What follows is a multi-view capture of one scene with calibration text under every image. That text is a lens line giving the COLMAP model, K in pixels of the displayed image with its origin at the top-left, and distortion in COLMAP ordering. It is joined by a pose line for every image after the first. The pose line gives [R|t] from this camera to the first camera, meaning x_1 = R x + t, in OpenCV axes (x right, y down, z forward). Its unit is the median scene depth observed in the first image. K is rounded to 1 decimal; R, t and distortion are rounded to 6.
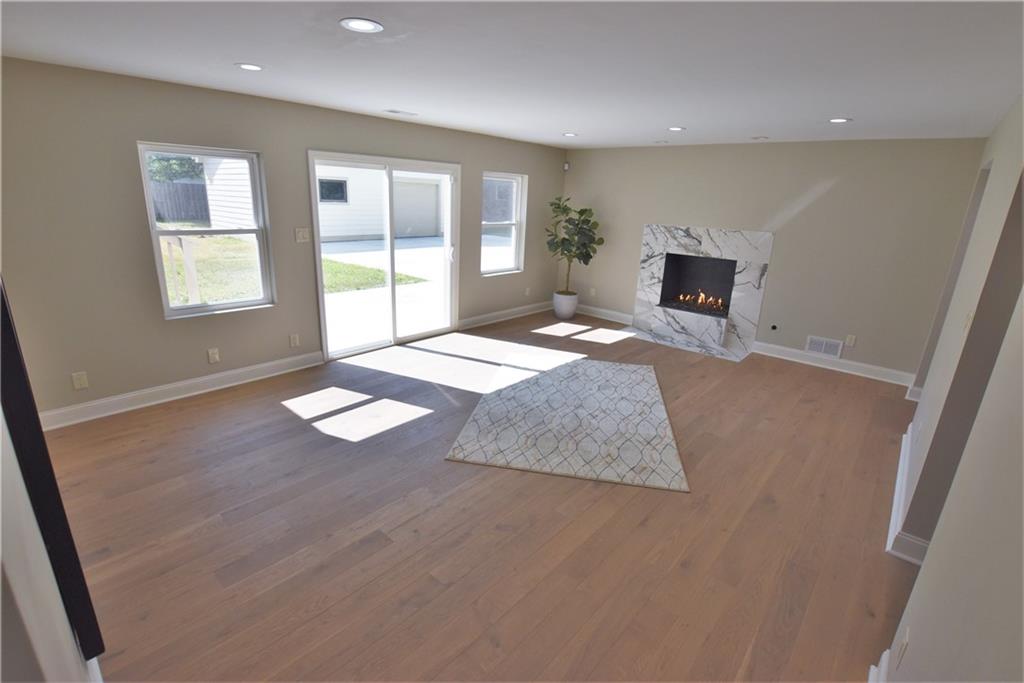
lens RADIAL K [[472.2, 0, 509.2], [0, 472.2, 342.8], [0, 0, 1]] dist [-0.028983, -0.000264]
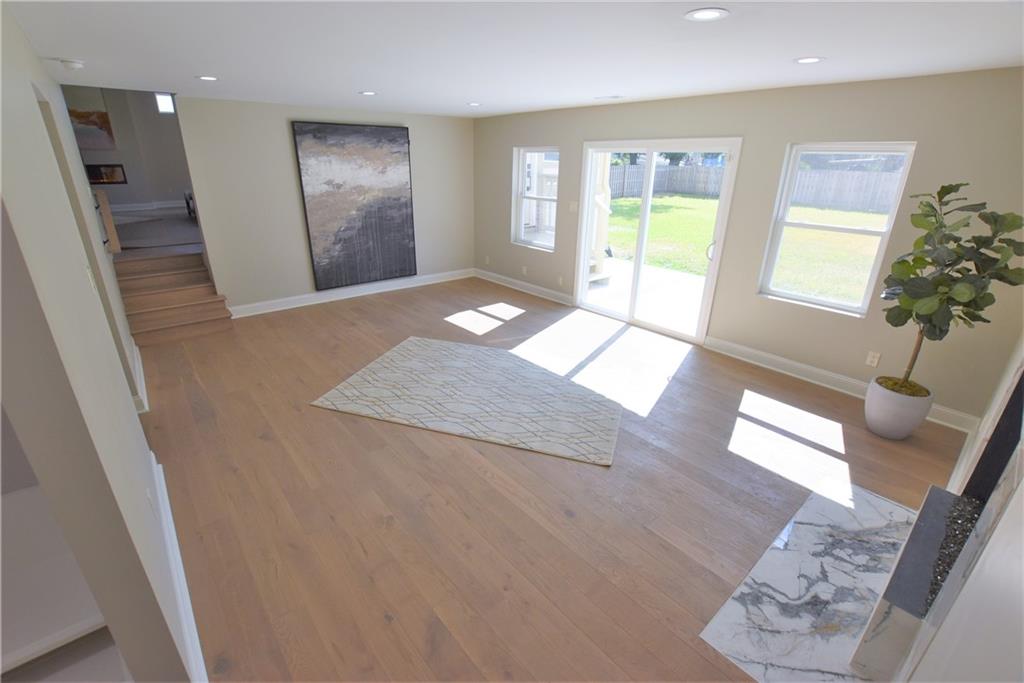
lens RADIAL K [[453.0, 0, 508.8], [0, 453.0, 343.7], [0, 0, 1]] dist [-0.036269, 0.005656]
pose [[-0.139344, 0.326649, -0.934817, 0.680508], [-0.311933, 0.881487, 0.354511, -0.207015], [0.939830, 0.340999, -0.020937, 0.720700]]
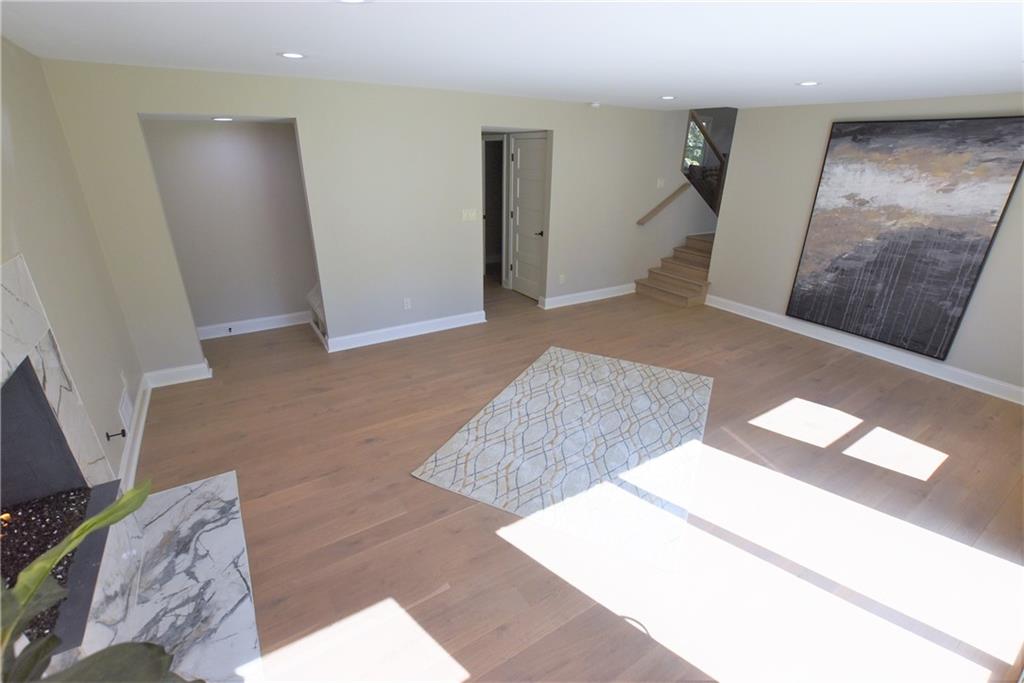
lens RADIAL K [[453.0, 0, 508.8], [0, 453.0, 343.7], [0, 0, 1]] dist [-0.036269, 0.005656]
pose [[-0.959574, -0.157310, 0.233392, 0.075859], [0.031218, 0.764624, 0.643721, -0.360425], [-0.279721, 0.624983, -0.728802, 1.084737]]
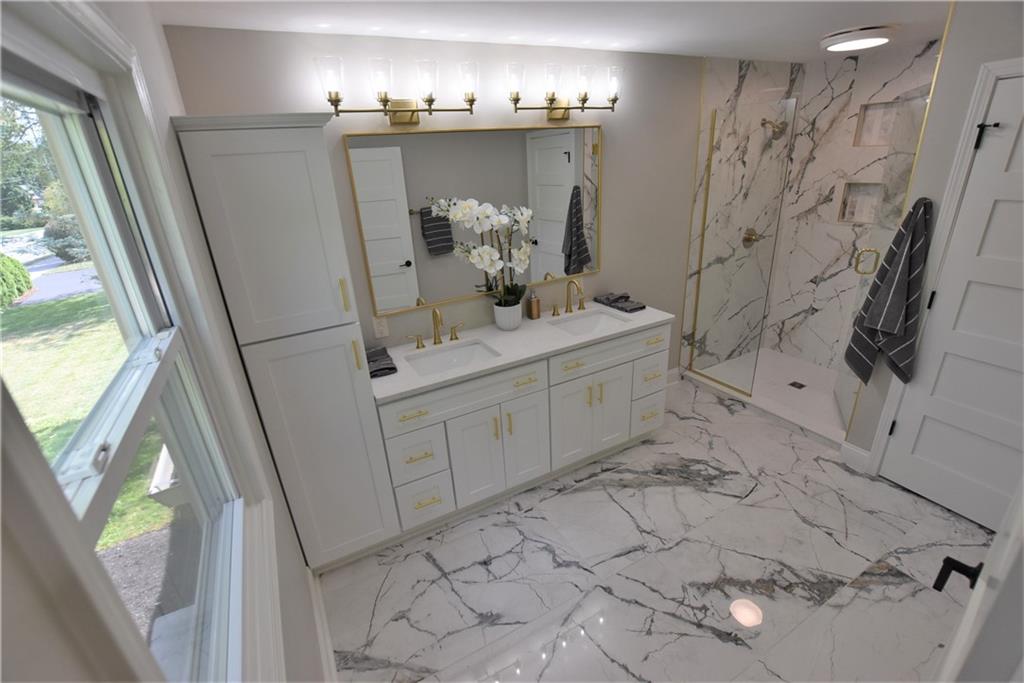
lens RADIAL K [[453.0, 0, 508.8], [0, 453.0, 343.7], [0, 0, 1]] dist [-0.036269, 0.005656]
pose [[0.341498, -0.411637, 0.844946, -0.052292], [0.346726, 0.890758, 0.293821, -0.328603], [-0.873590, 0.192625, 0.446918, 0.988884]]
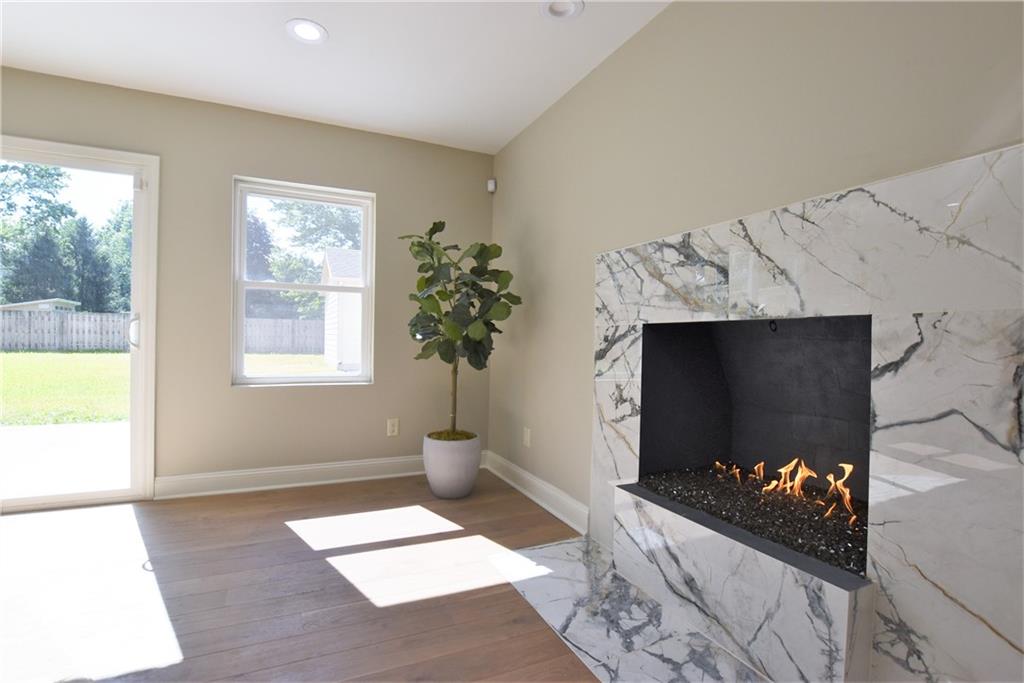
lens RADIAL K [[472.2, 0, 509.2], [0, 472.2, 342.8], [0, 0, 1]] dist [-0.028983, -0.000264]
pose [[0.918996, -0.021942, -0.393656, 0.399121], [-0.096408, 0.955634, -0.278331, -0.082053], [0.382298, 0.293737, 0.876109, 0.716816]]
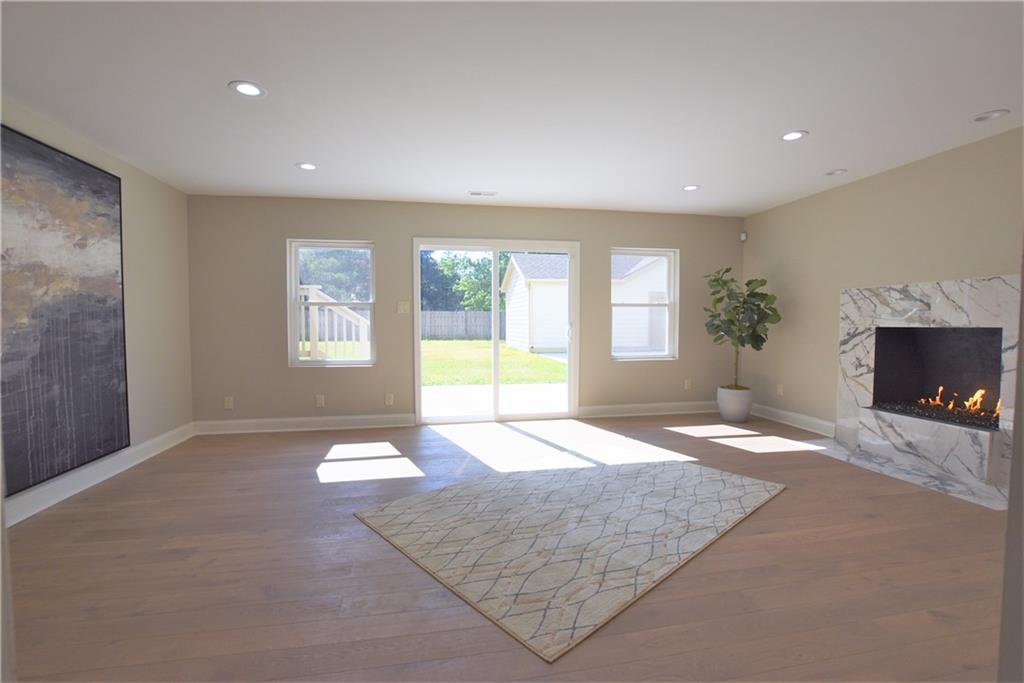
lens RADIAL K [[453.0, 0, 508.8], [0, 453.0, 343.7], [0, 0, 1]] dist [-0.036269, 0.005656]
pose [[0.790389, -0.014865, -0.612426, 0.324837], [-0.145956, 0.966348, -0.211824, 0.039861], [0.594965, 0.256810, 0.761620, 0.239921]]
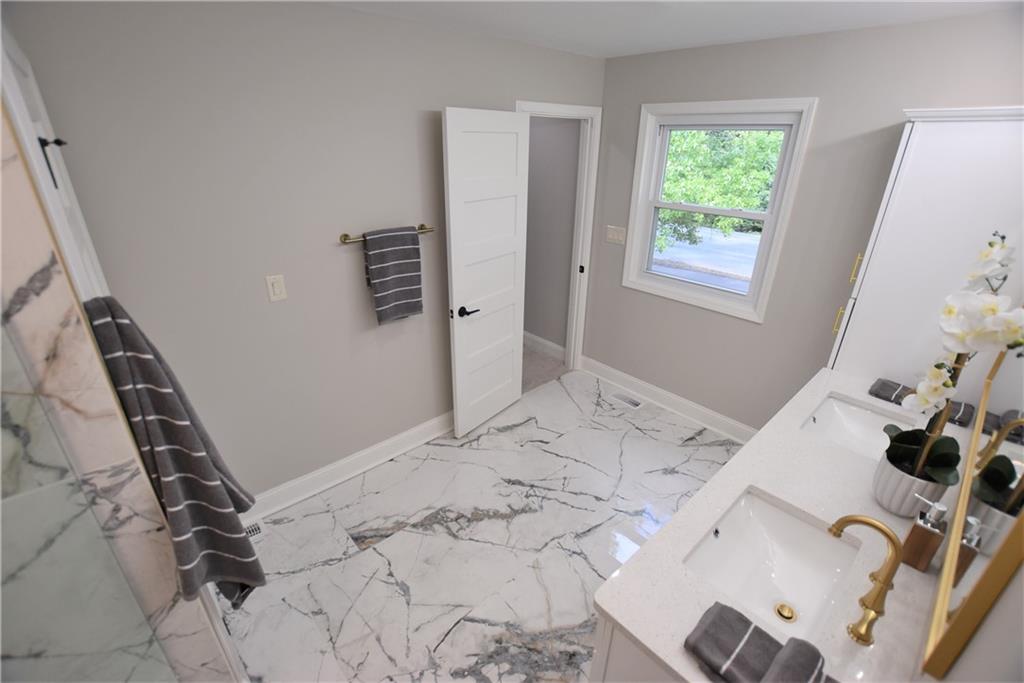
lens RADIAL K [[453.0, 0, 508.8], [0, 453.0, 343.7], [0, 0, 1]] dist [-0.036269, 0.005656]
pose [[-0.109210, 0.366927, -0.923817, 0.538321], [-0.314355, 0.868929, 0.382288, -0.305101], [0.943003, 0.332156, 0.020450, 0.970753]]
